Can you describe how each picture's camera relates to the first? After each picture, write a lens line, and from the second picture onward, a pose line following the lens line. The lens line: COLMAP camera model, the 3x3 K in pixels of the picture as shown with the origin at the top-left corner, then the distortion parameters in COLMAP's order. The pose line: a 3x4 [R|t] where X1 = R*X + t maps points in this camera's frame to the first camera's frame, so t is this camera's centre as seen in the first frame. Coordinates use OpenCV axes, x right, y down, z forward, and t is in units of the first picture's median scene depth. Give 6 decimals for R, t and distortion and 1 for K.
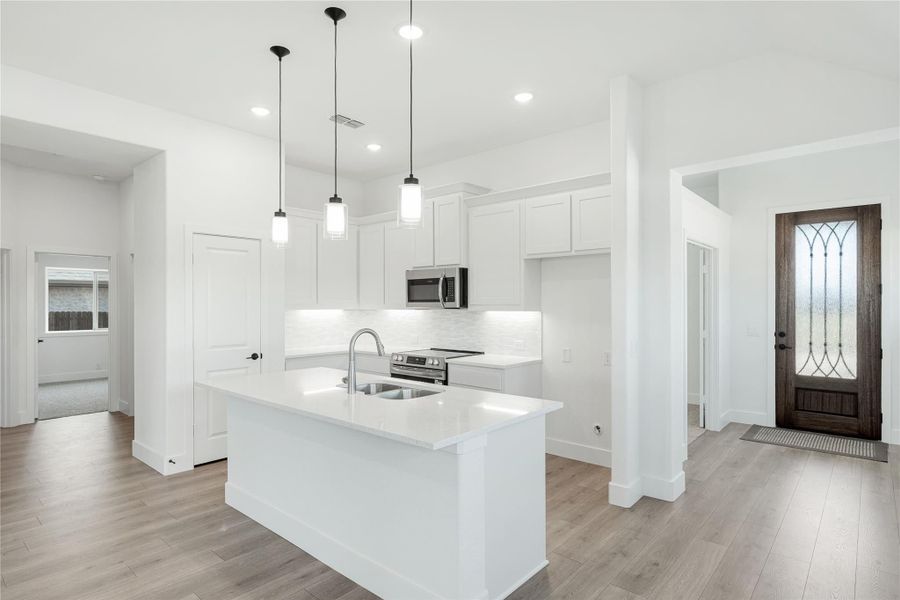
lens RADIAL K [[471.4, 0, 460.0], [0, 471.4, 305.4], [0, 0, 1]] dist [-0.005517, -0.001398]
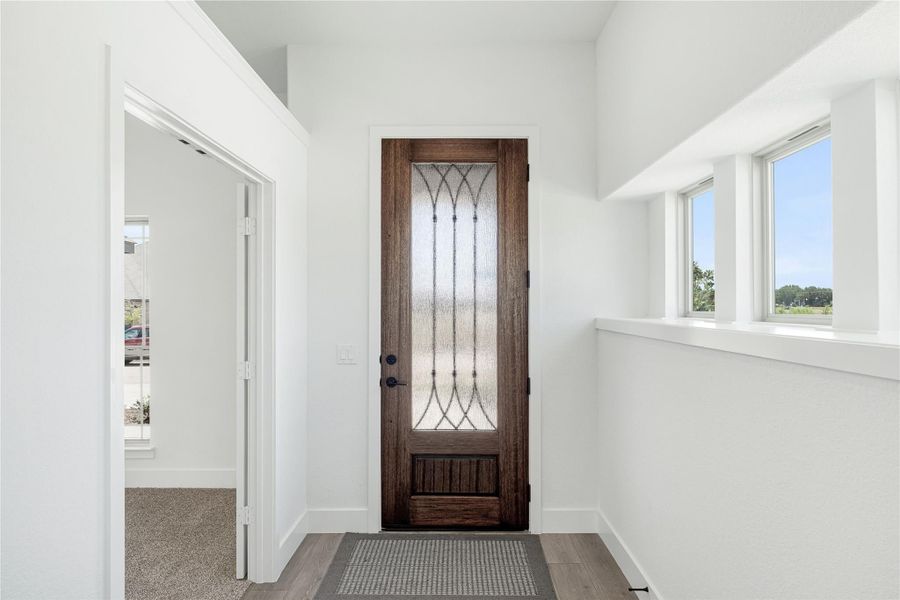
lens RADIAL K [[393.2, 0, 447.5], [0, 393.2, 300.4], [0, 0, 1]] dist [-0.001907, -0.000352]
pose [[0.747464, 0.004571, 0.664287, 0.460635], [0.000250, 0.999974, -0.007163, -0.003461], [-0.664303, 0.005520, 0.747443, 0.658329]]
